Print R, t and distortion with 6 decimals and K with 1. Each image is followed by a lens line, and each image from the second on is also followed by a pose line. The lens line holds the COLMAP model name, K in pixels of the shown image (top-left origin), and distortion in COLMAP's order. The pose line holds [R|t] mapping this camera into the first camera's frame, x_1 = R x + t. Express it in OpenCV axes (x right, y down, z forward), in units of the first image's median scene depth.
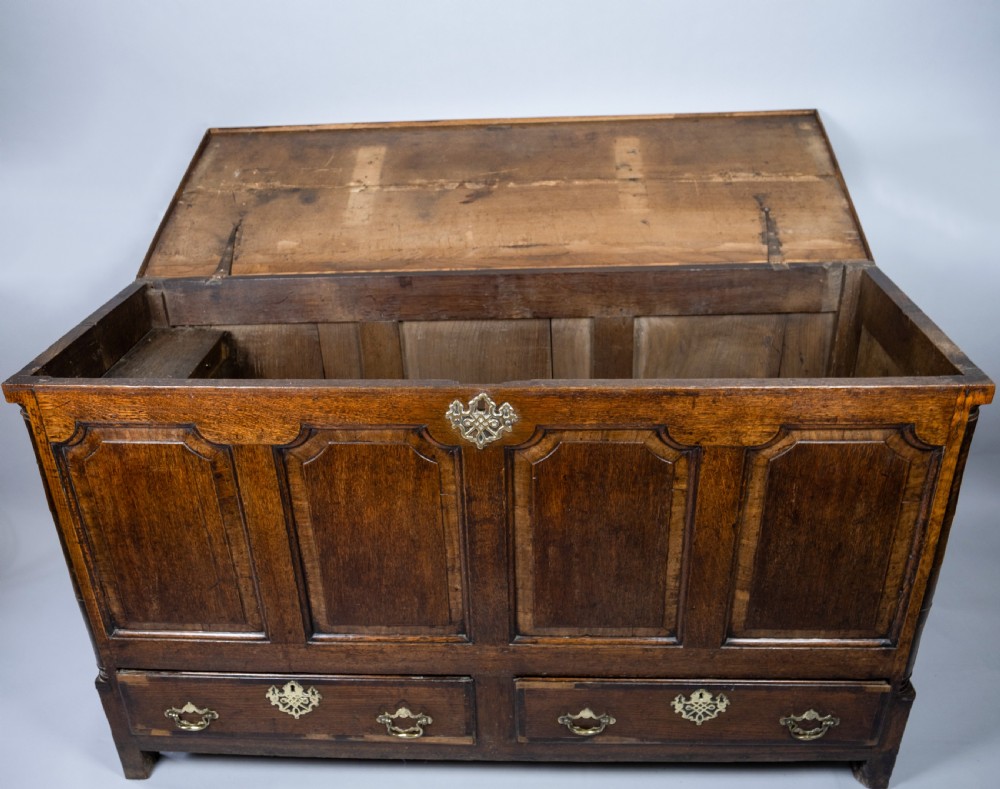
lens RADIAL K [[861.3, 0, 501.7], [0, 861.3, 409.6], [0, 0, 1]] dist [-0.021041, -0.001300]
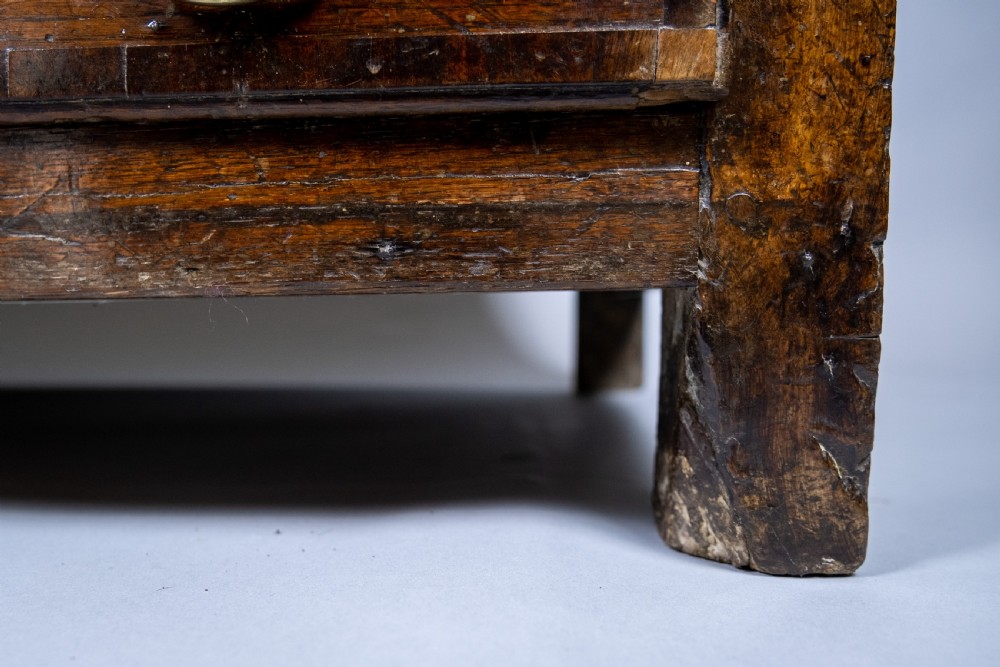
lens RADIAL K [[674.0, 0, 491.1], [0, 674.0, 324.6], [0, 0, 1]] dist [-0.021515, 0.004670]
pose [[0.999469, 0.030317, 0.011979, 0.445082], [-0.022873, 0.914054, -0.404948, 0.530536], [-0.023226, 0.404459, 0.914261, 1.019650]]
